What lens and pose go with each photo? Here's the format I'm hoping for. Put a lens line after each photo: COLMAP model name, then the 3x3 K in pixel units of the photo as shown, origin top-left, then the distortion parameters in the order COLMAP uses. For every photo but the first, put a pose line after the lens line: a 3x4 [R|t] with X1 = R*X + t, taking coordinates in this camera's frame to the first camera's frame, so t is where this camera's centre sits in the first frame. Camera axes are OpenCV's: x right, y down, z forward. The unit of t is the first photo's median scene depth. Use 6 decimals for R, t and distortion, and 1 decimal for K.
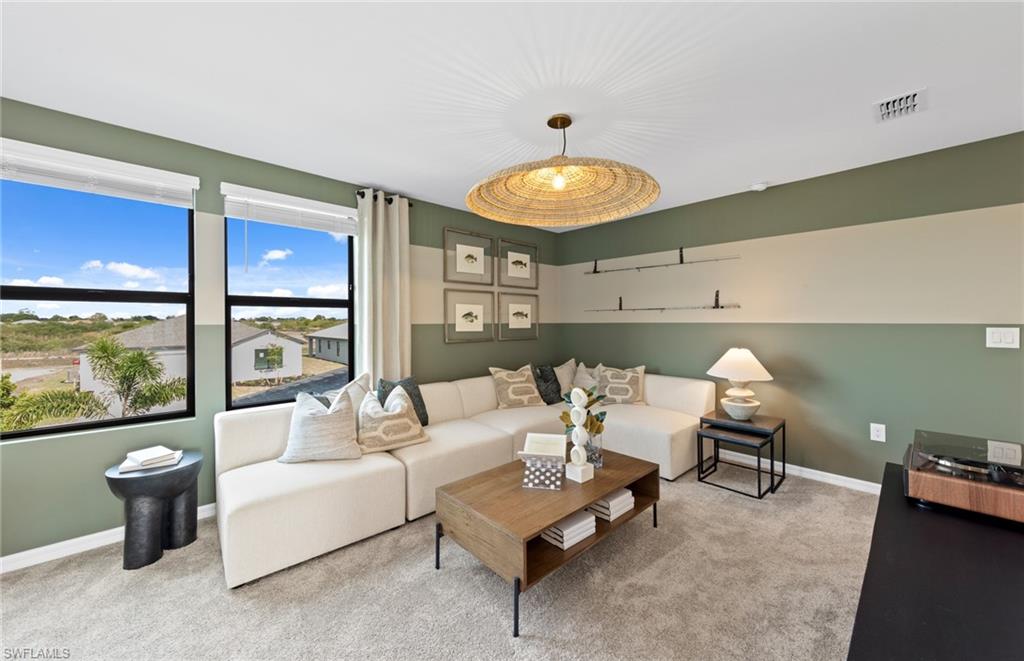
lens RADIAL K [[382.6, 0, 507.7], [0, 382.6, 326.2], [0, 0, 1]] dist [0.008654, -0.001301]
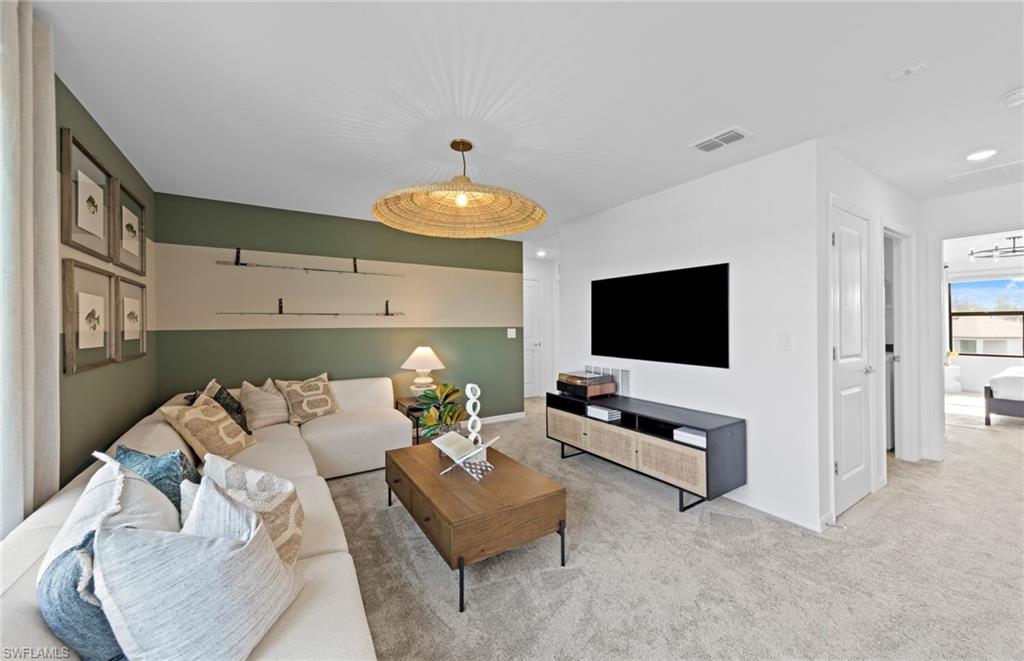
lens RADIAL K [[382.6, 0, 508.3], [0, 382.6, 324.2], [0, 0, 1]] dist [0.008654, -0.001301]
pose [[0.172751, -0.000831, 0.984965, -0.532637], [0.015543, 0.999877, -0.001882, -0.010154], [-0.984843, 0.015634, 0.172743, 0.393681]]
